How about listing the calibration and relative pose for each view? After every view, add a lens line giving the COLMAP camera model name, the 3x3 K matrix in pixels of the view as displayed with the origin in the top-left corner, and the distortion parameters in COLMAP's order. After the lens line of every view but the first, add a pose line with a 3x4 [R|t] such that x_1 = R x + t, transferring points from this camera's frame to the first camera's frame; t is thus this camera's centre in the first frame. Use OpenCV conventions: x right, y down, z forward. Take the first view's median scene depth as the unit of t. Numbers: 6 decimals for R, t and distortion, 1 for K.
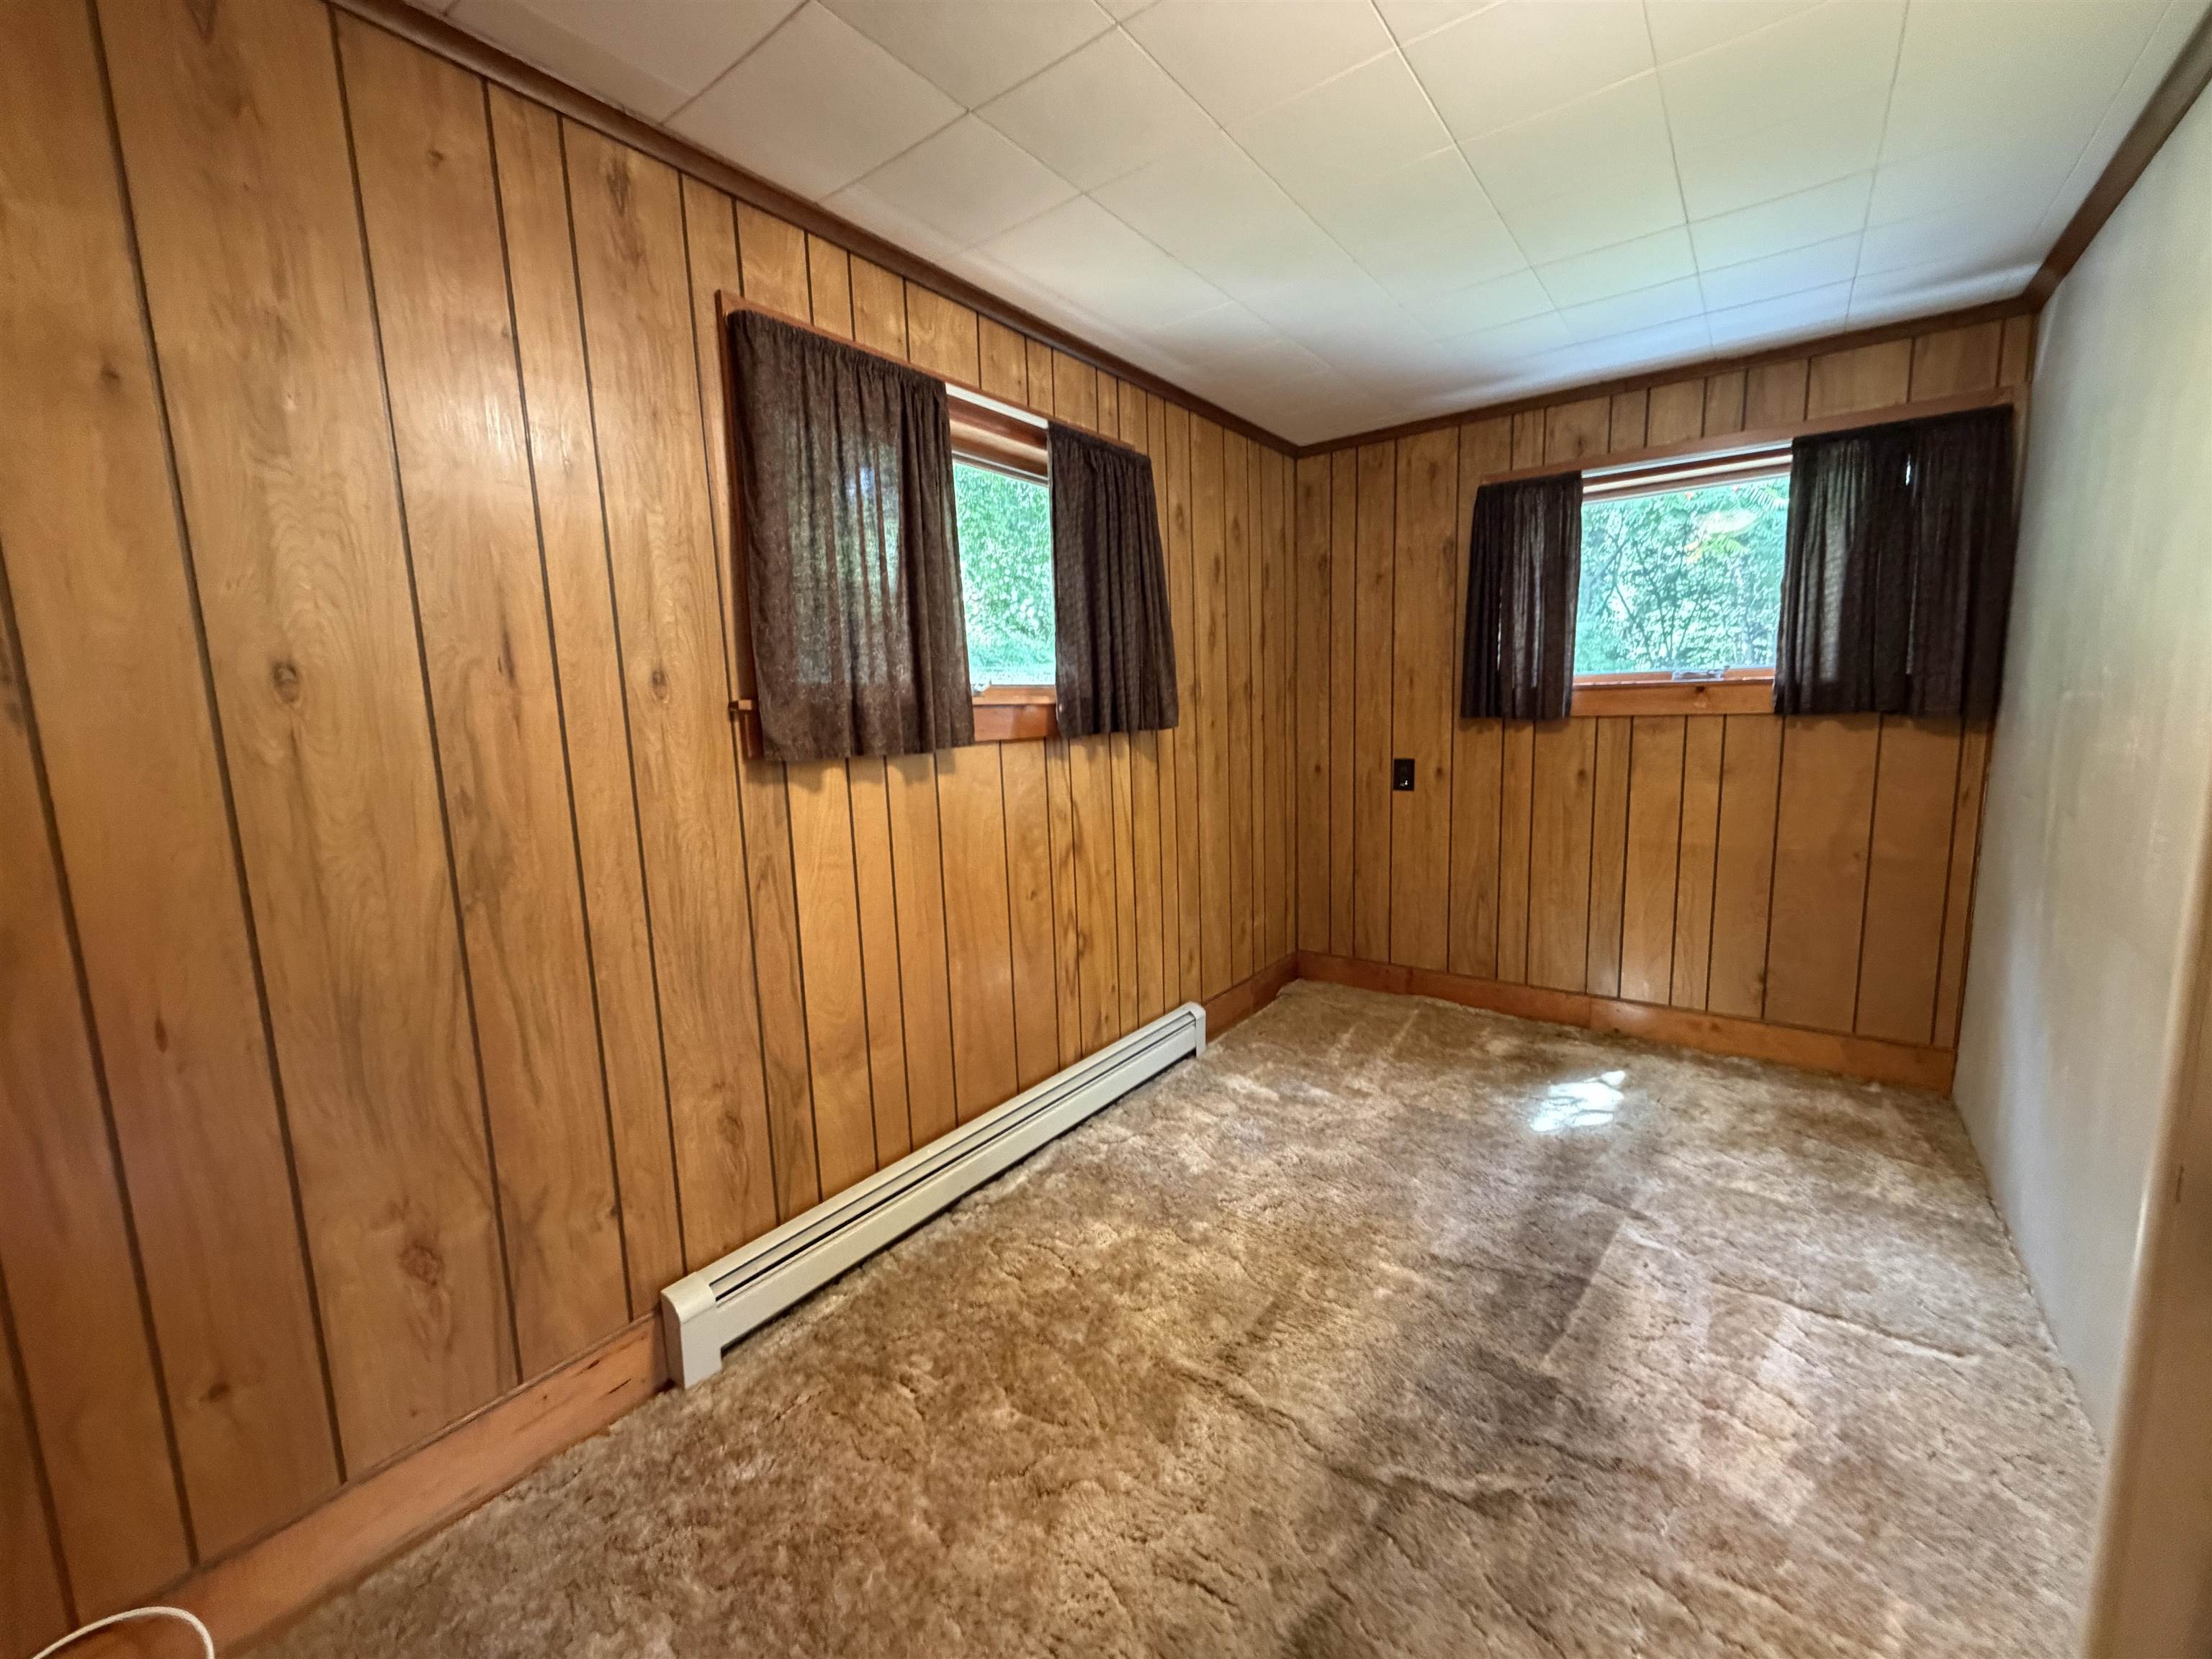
lens RADIAL K [[882.0, 0, 1102.6], [0, 882.0, 827.3], [0, 0, 1]] dist [-0.000010, 0.000941]
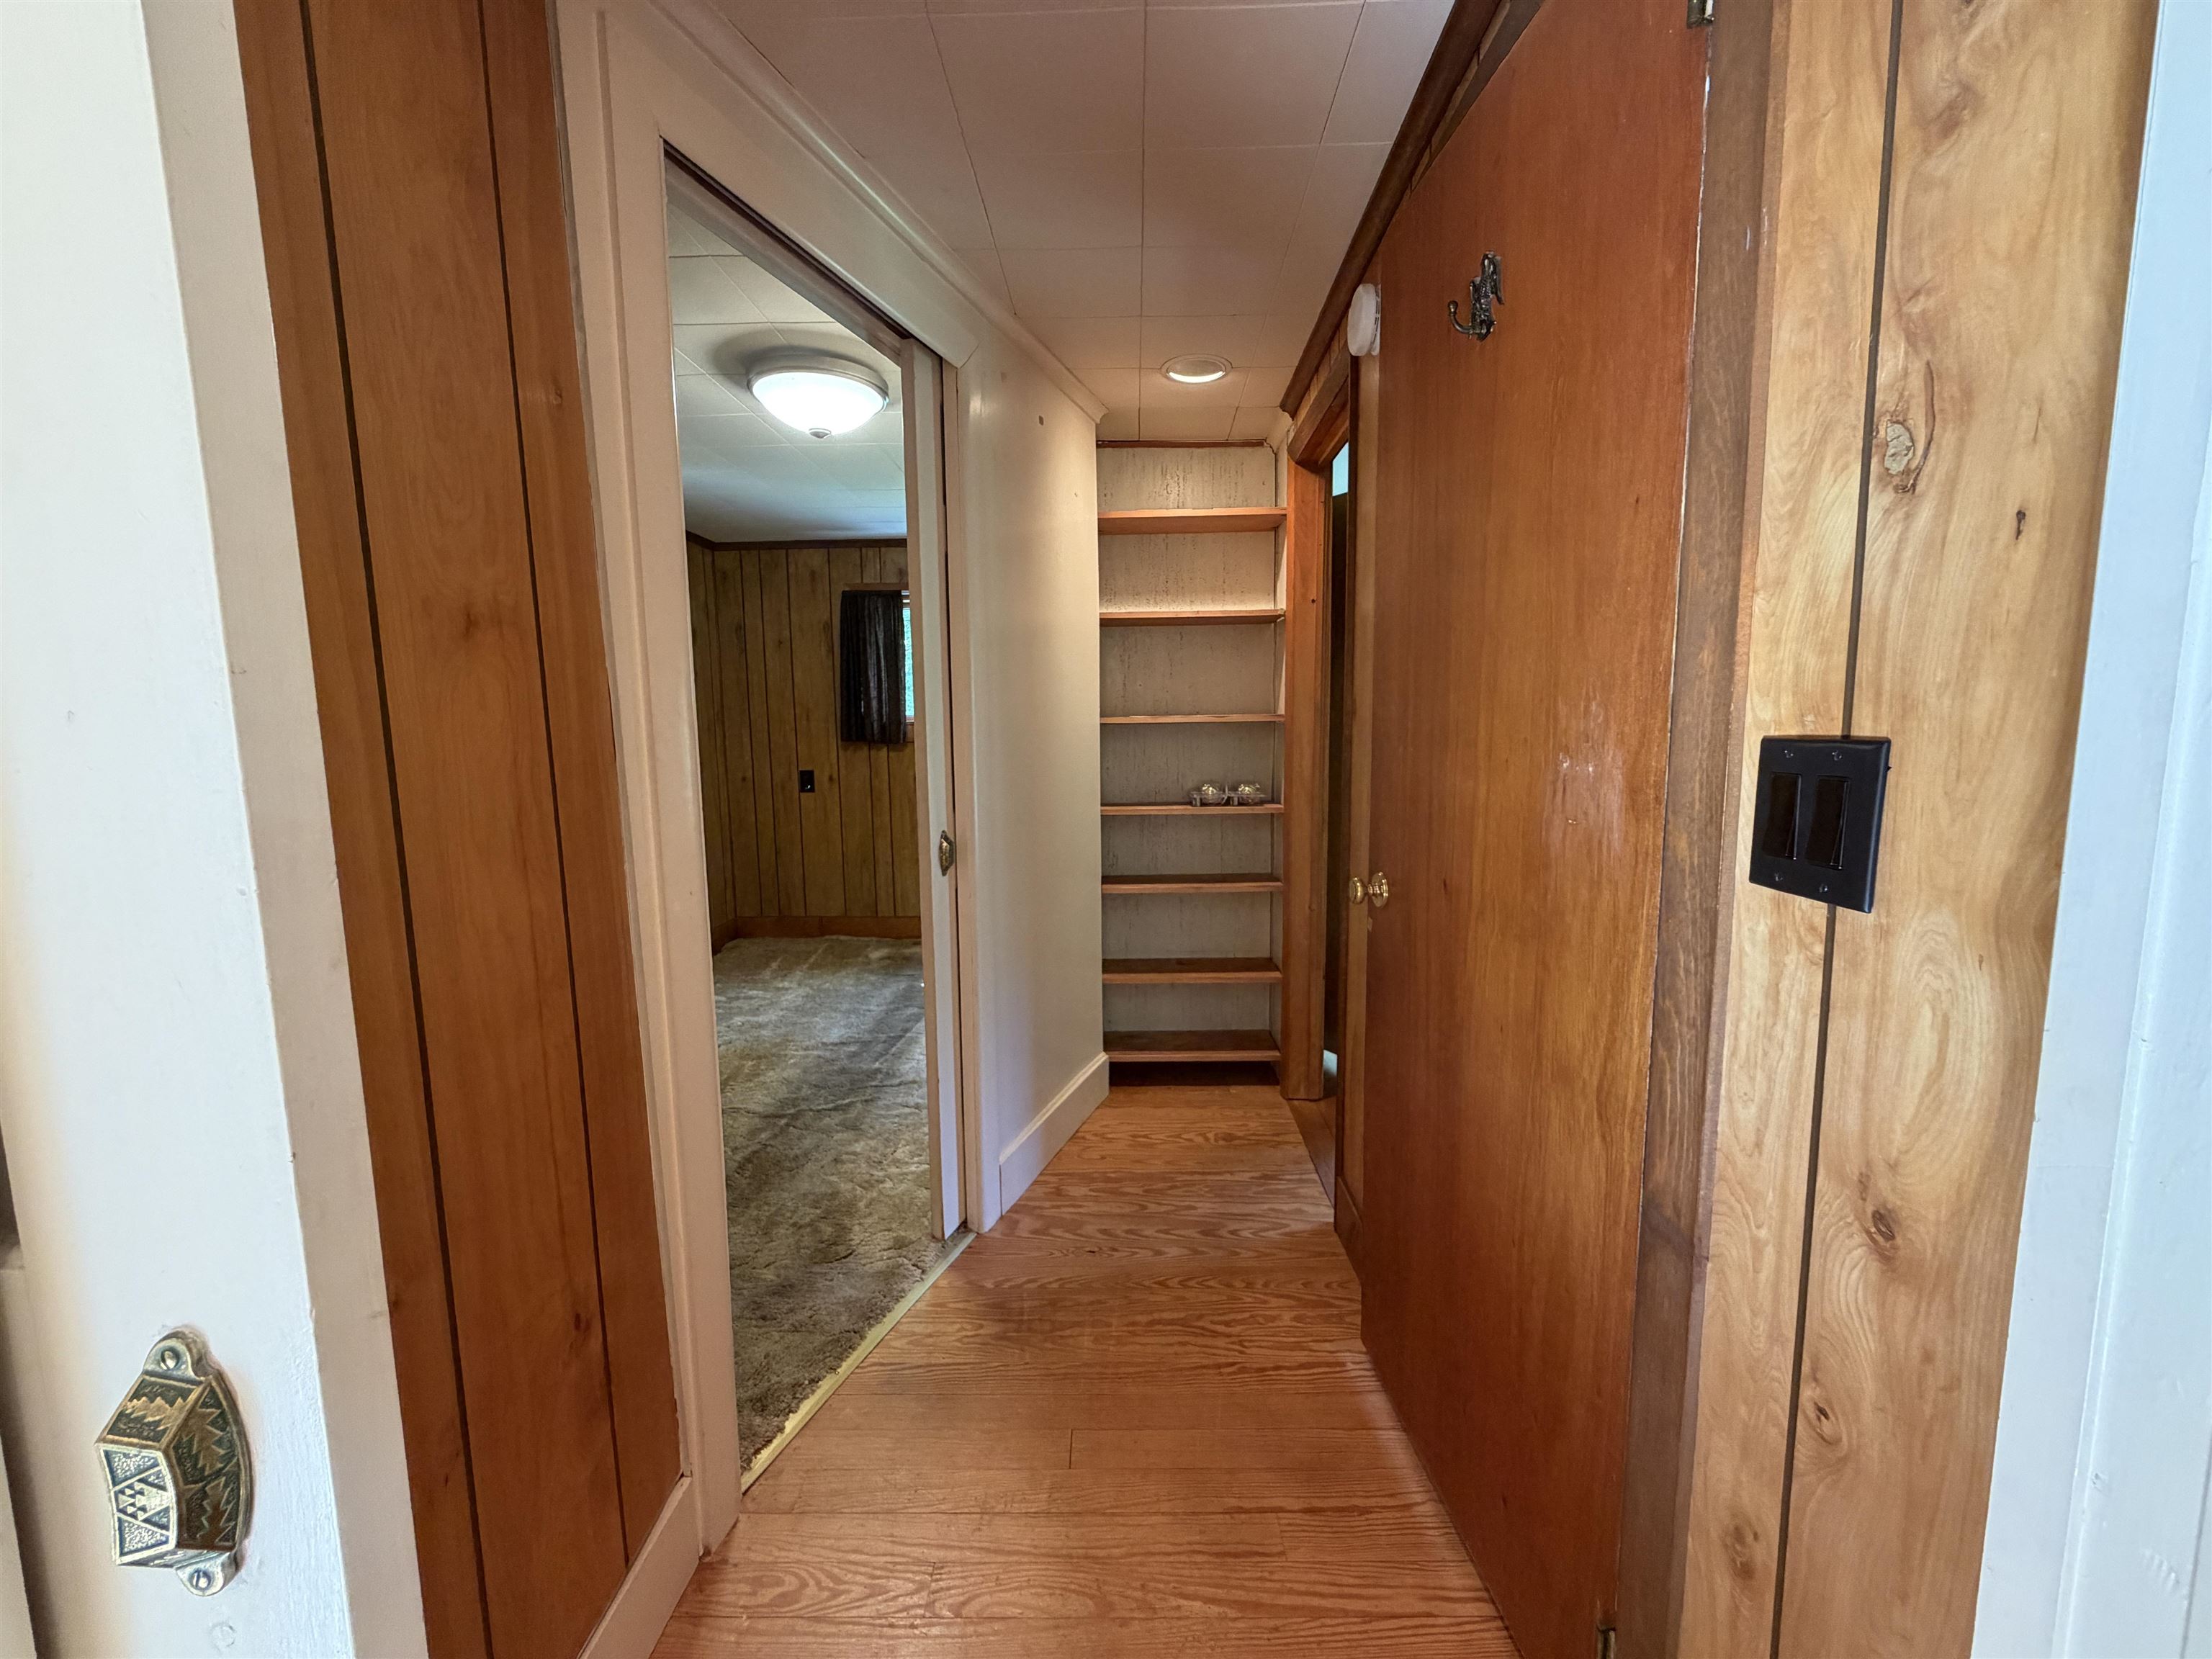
lens RADIAL K [[882.0, 0, 1104.6], [0, 882.0, 829.8], [0, 0, 1]] dist [-0.000010, 0.000941]
pose [[0.816705, -0.045673, 0.575245, -0.114728], [0.063870, 0.997893, -0.011448, 0.083511], [-0.573510, 0.046091, 0.817901, -0.559482]]
